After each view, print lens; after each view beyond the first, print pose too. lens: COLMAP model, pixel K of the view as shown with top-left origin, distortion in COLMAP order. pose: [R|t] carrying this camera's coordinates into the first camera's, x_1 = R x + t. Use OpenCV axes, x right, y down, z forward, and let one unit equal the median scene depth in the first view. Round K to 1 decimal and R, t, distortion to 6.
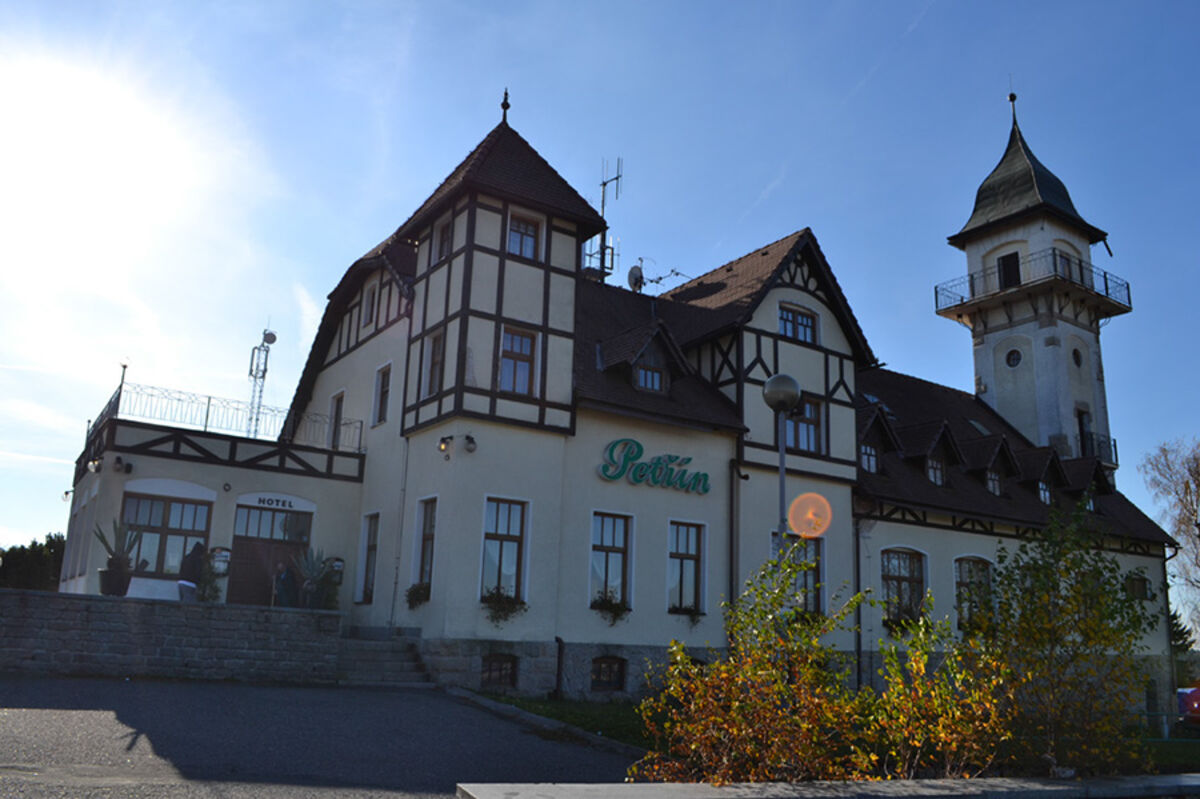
lens RADIAL K [[942.6, 0, 600.0], [0, 942.6, 399.5], [0, 0, 1]] dist [-0.078321, 0.003062]
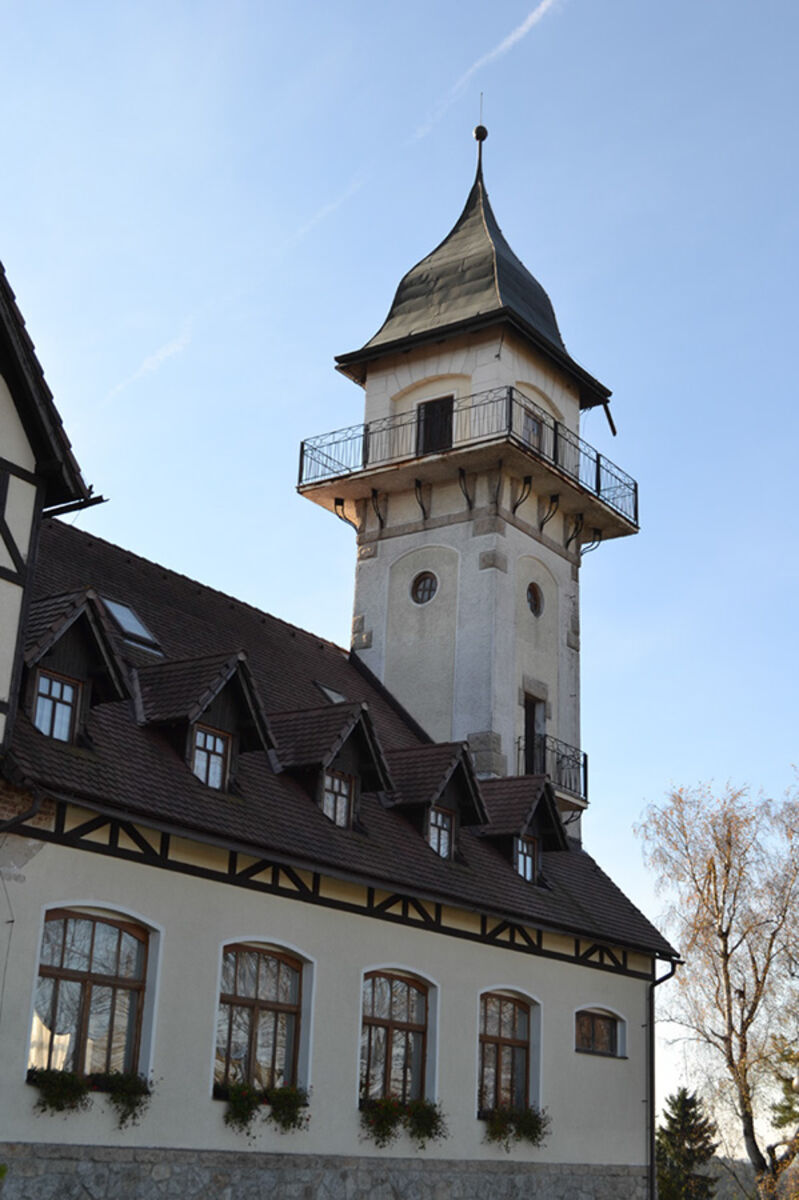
lens RADIAL K [[1585.1, 0, 399.5], [0, 1585.1, 600.0], [0, 0, 1]] dist [-0.034355, -0.019943]
pose [[0.932083, 0.120200, 0.341721, 0.122506], [-0.095459, 0.991502, -0.088385, 0.044091], [-0.349441, 0.049762, 0.935636, 0.154613]]
